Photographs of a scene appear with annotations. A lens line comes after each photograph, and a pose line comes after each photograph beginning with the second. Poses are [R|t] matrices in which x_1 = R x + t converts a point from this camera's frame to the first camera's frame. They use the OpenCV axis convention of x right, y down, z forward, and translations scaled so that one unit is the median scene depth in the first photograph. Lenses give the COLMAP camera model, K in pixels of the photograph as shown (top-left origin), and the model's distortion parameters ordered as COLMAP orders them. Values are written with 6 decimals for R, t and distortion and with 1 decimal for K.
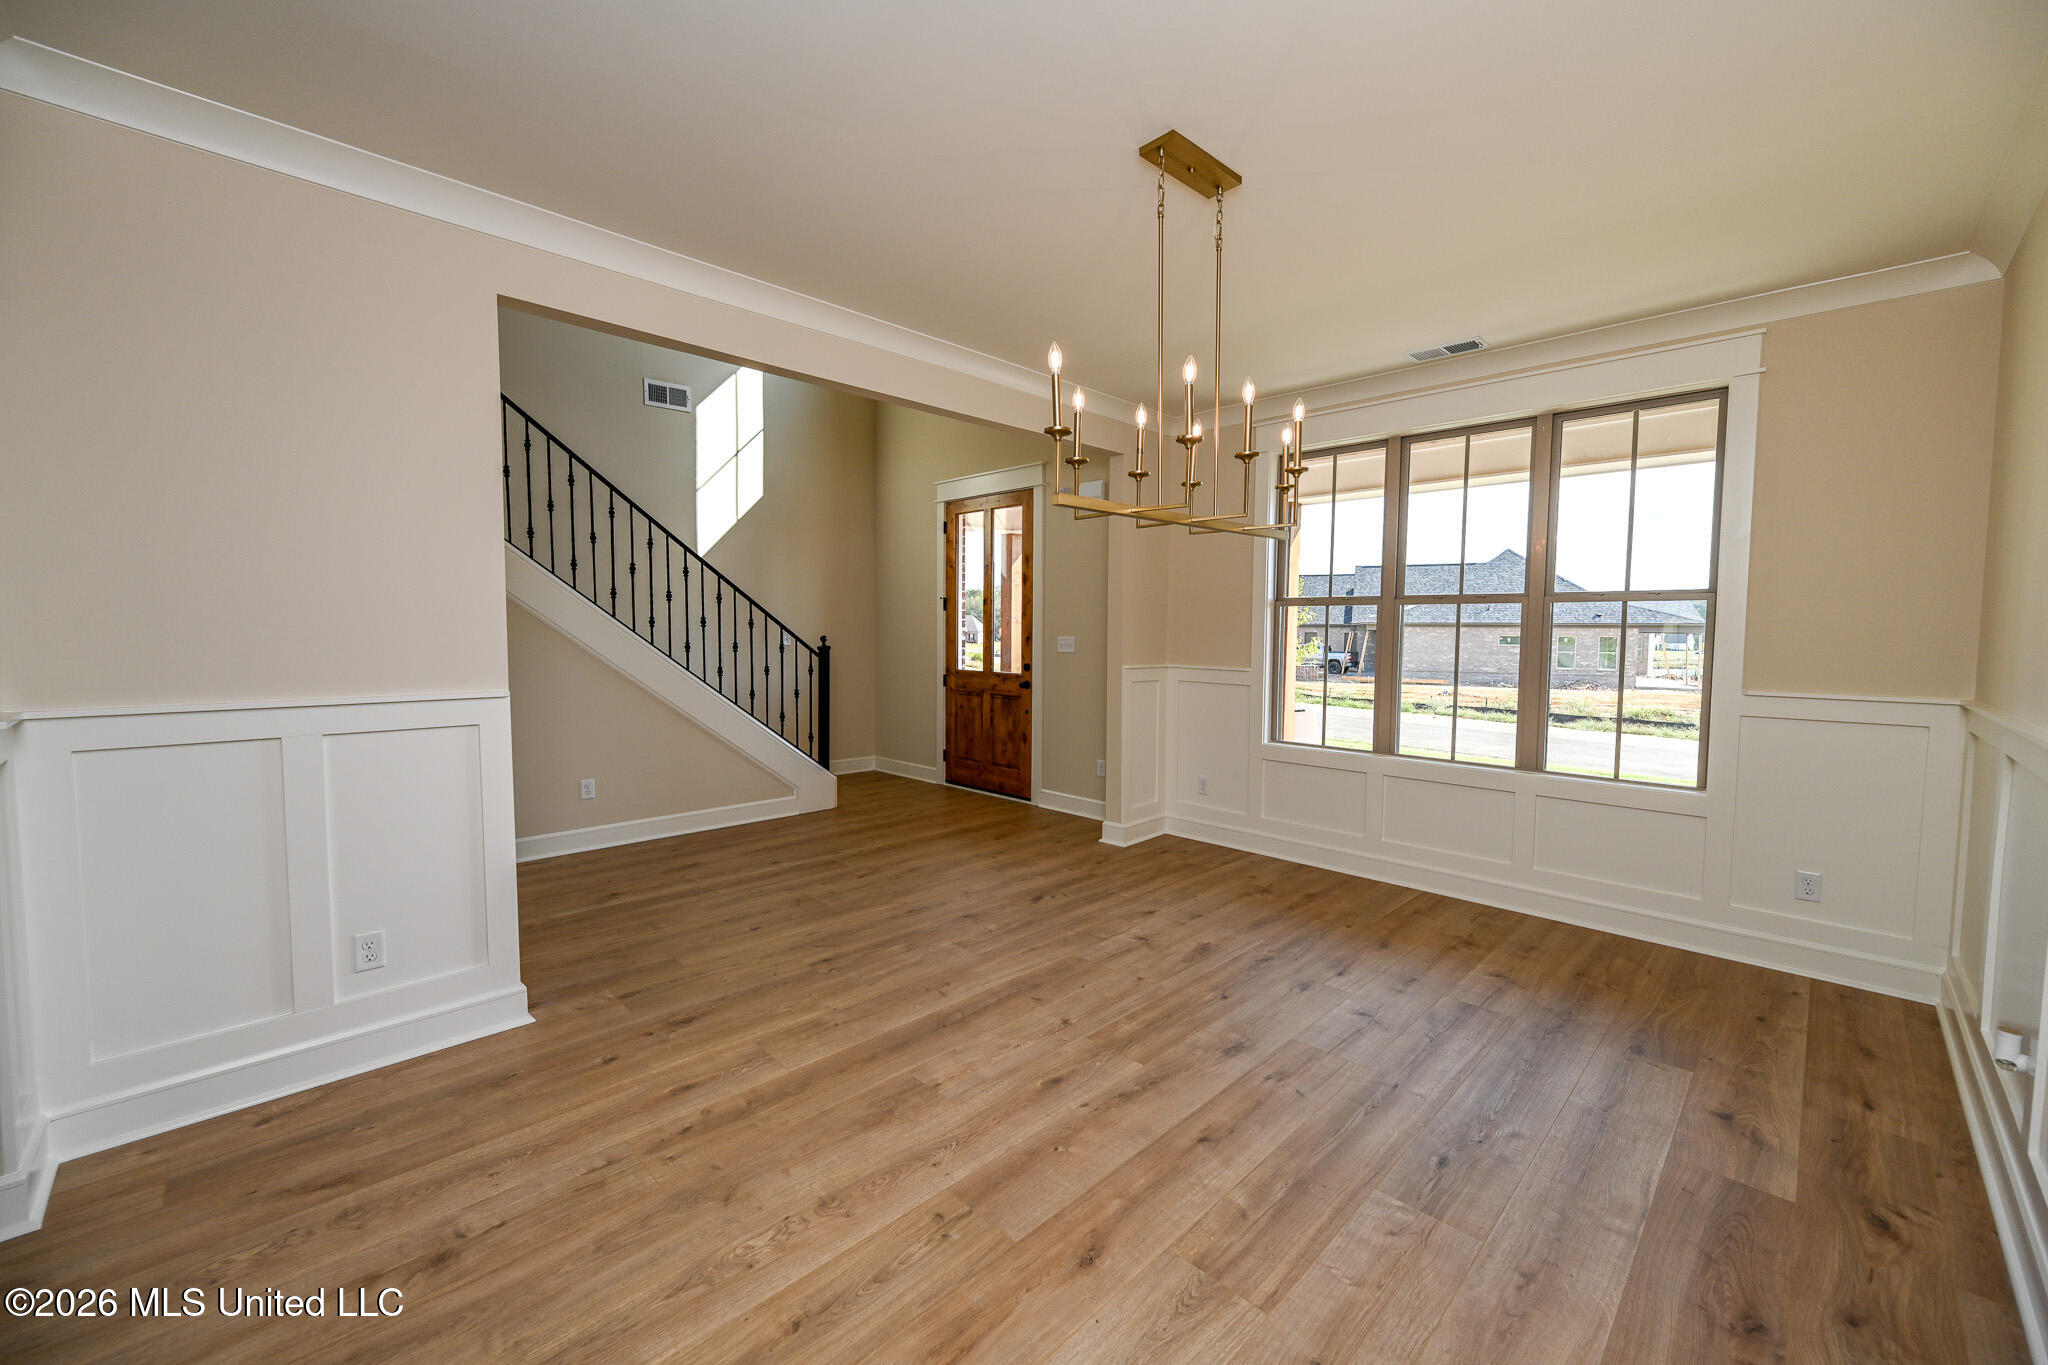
lens RADIAL K [[812.0, 0, 1037.2], [0, 812.0, 702.9], [0, 0, 1]] dist [-0.004070, 0.000931]
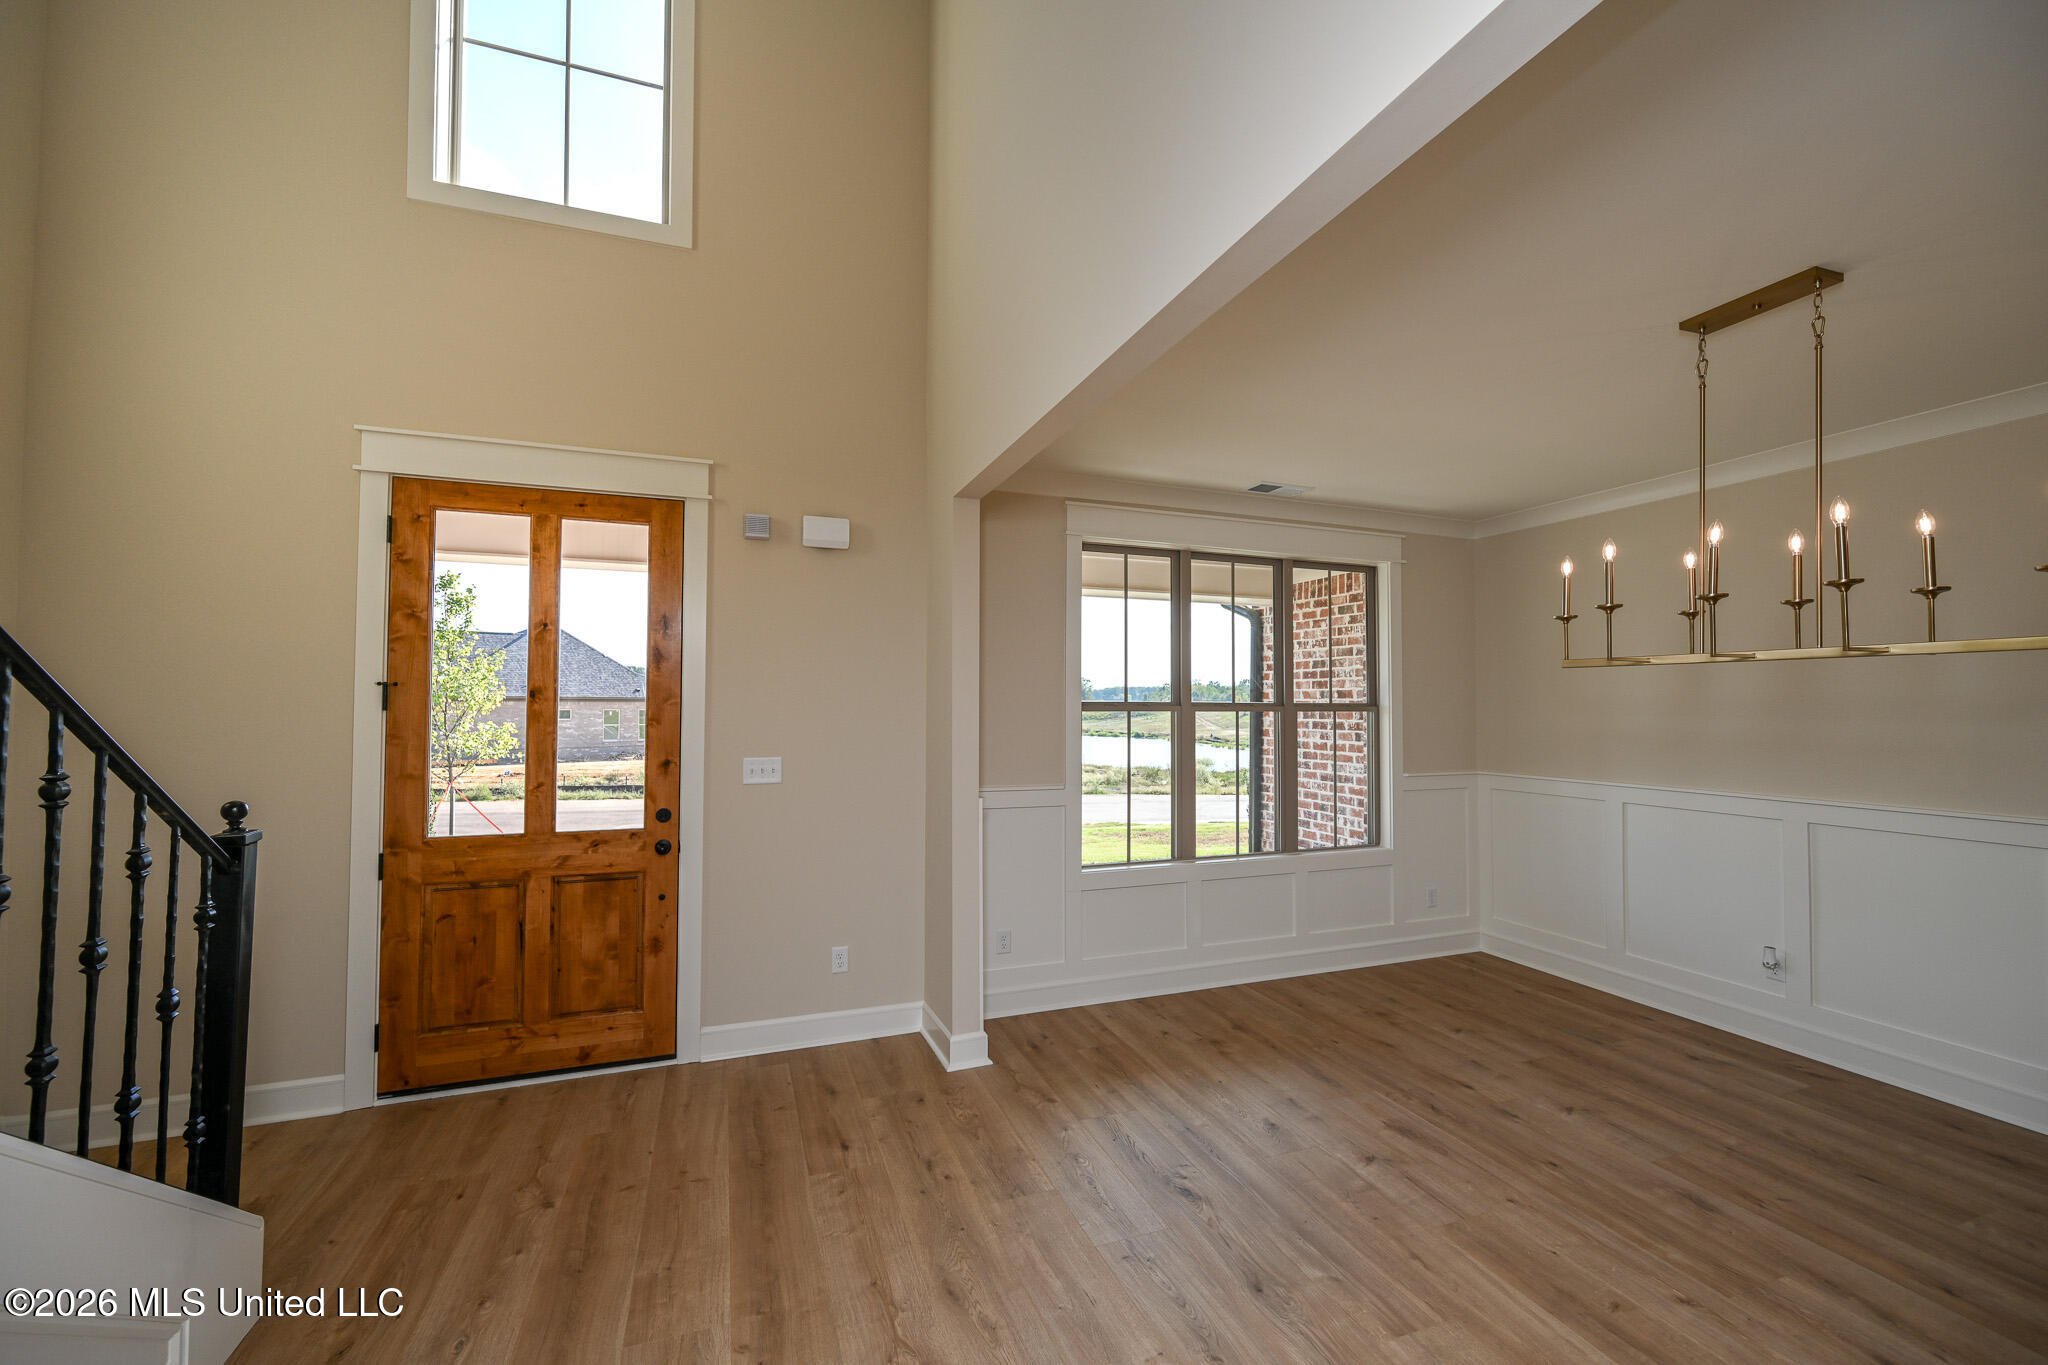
lens RADIAL K [[812.0, 0, 1034.4], [0, 812.0, 696.9], [0, 0, 1]] dist [-0.004070, 0.000931]
pose [[0.424630, 0.000738, 0.905367, -0.749429], [0.083782, 0.995677, -0.040106, -0.150626], [-0.901482, 0.092884, 0.422732, 0.982650]]
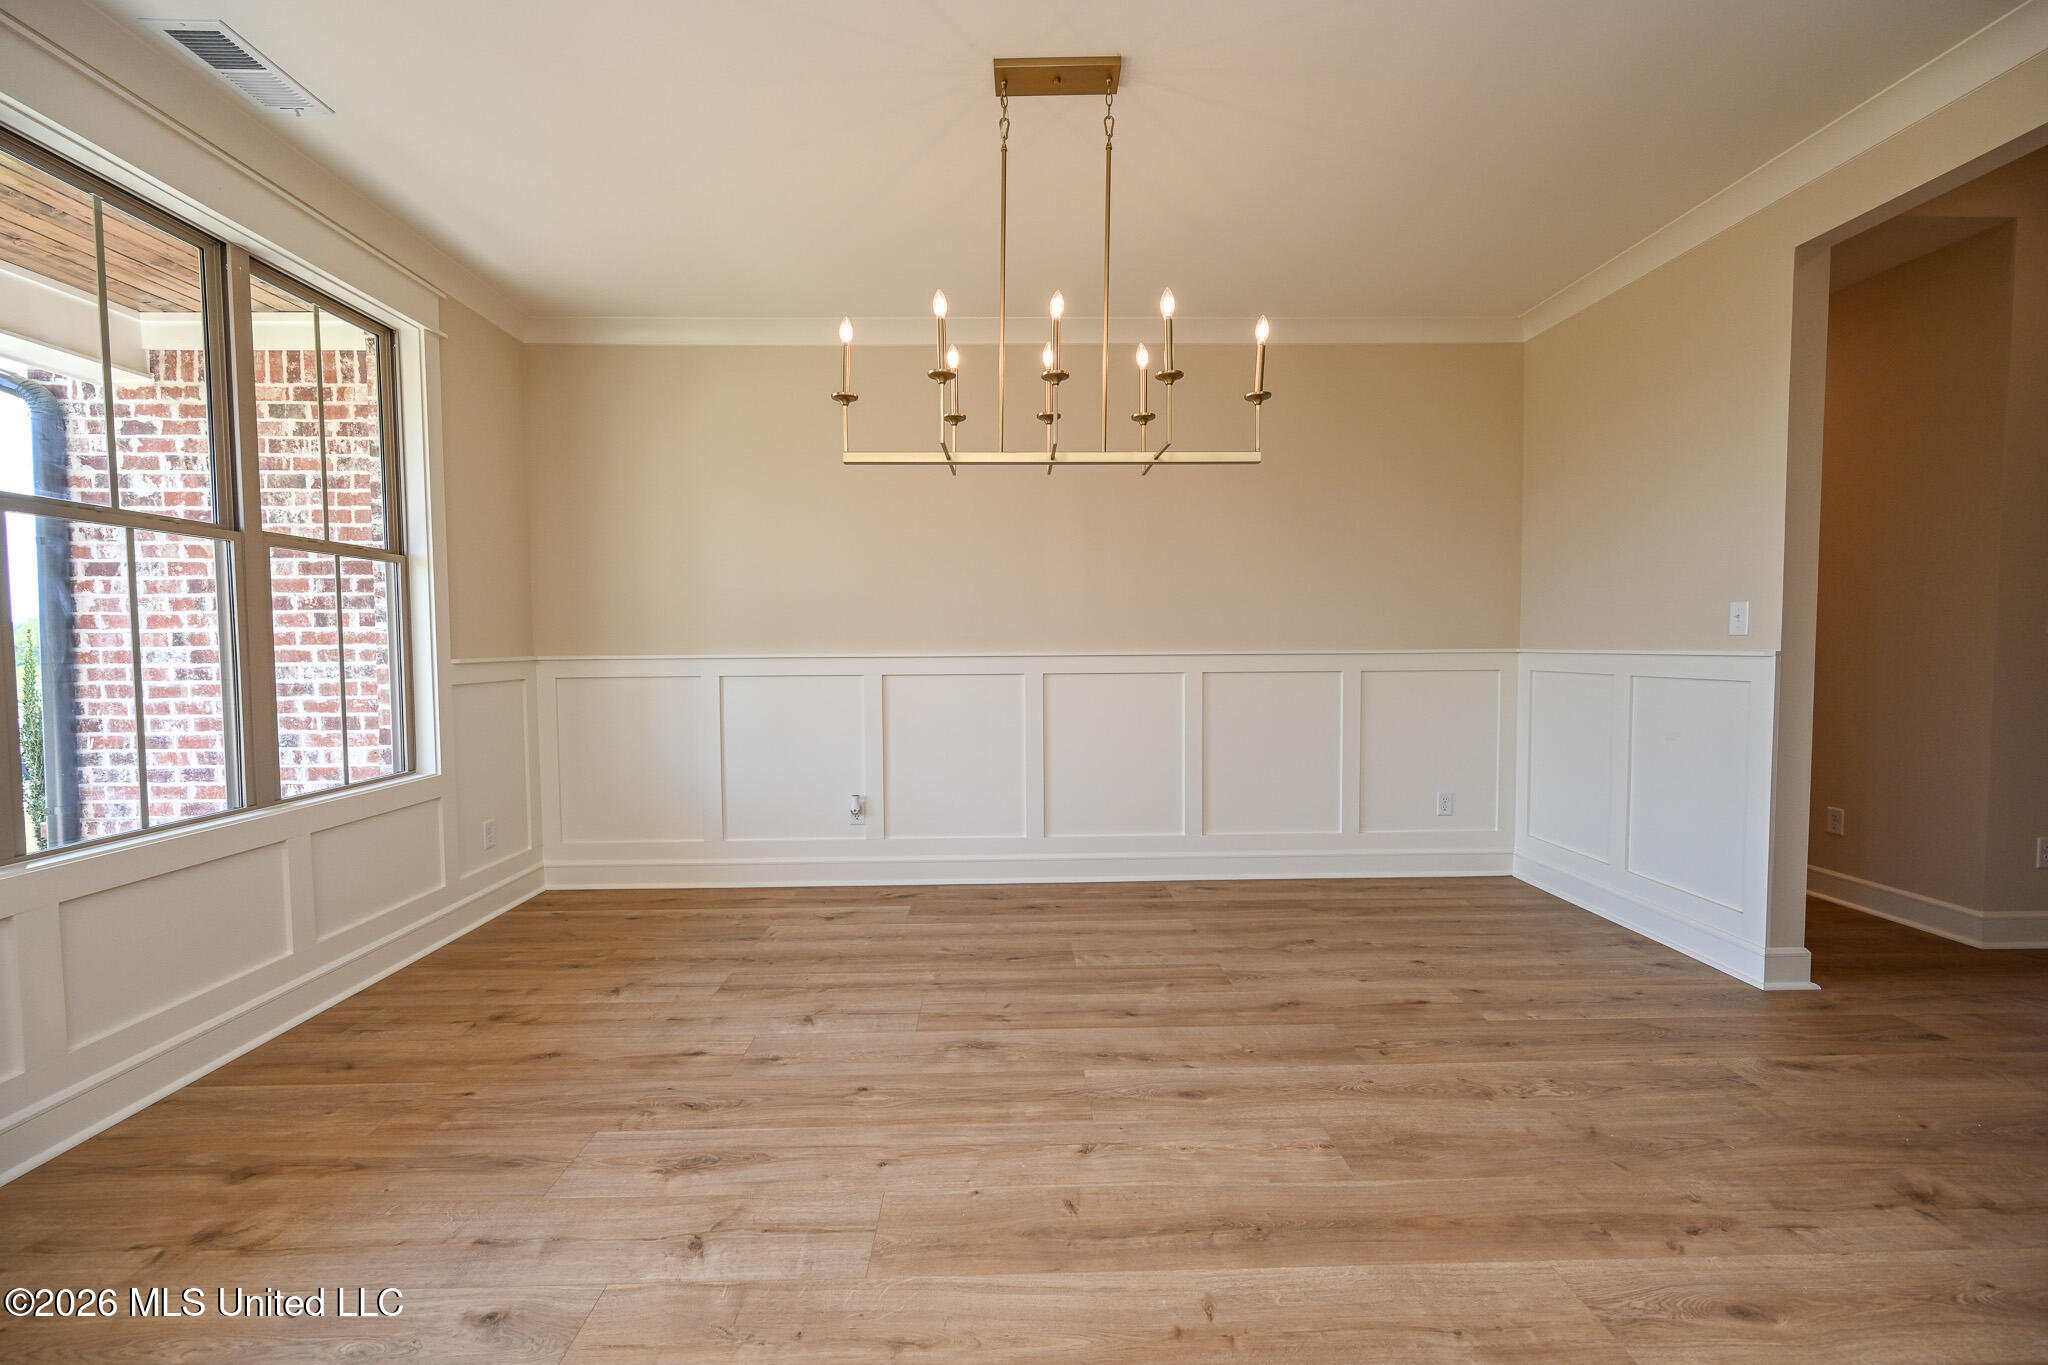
lens RADIAL K [[812.0, 0, 1016.6], [0, 812.0, 686.5], [0, 0, 1]] dist [-0.004070, 0.000931]
pose [[-0.710305, -0.043243, 0.702564, -0.319386], [0.063876, 0.990033, 0.125517, -0.064029], [-0.700990, 0.134032, -0.700463, 1.225361]]
